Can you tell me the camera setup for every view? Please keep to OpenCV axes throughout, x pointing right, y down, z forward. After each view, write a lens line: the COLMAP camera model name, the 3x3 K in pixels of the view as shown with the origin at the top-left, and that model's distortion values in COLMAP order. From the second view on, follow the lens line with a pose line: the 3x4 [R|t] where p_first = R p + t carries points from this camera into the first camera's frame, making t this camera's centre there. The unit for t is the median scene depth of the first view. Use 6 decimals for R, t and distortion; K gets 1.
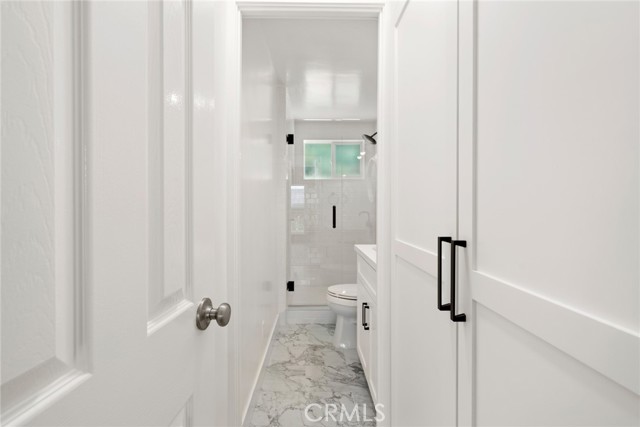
lens RADIAL K [[289.6, 0, 320.1], [0, 289.6, 209.9], [0, 0, 1]] dist [-0.003601, 0.001761]
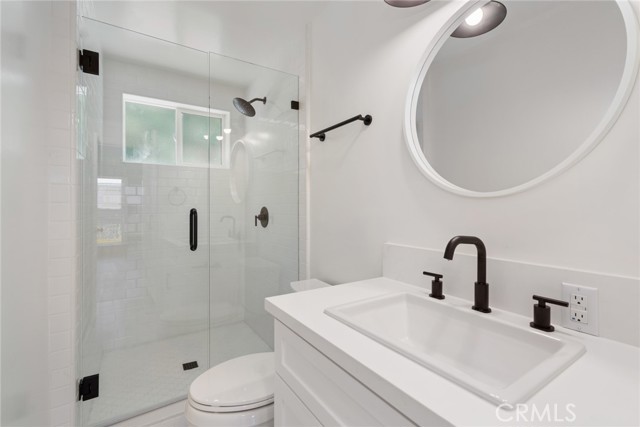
lens RADIAL K [[289.6, 0, 317.8], [0, 289.6, 207.6], [0, 0, 1]] dist [-0.003601, 0.001761]
pose [[0.854744, 0.003041, 0.519042, -0.022472], [0.004259, 0.999908, -0.012871, -0.005762], [-0.519033, 0.013212, 0.854652, 0.304807]]
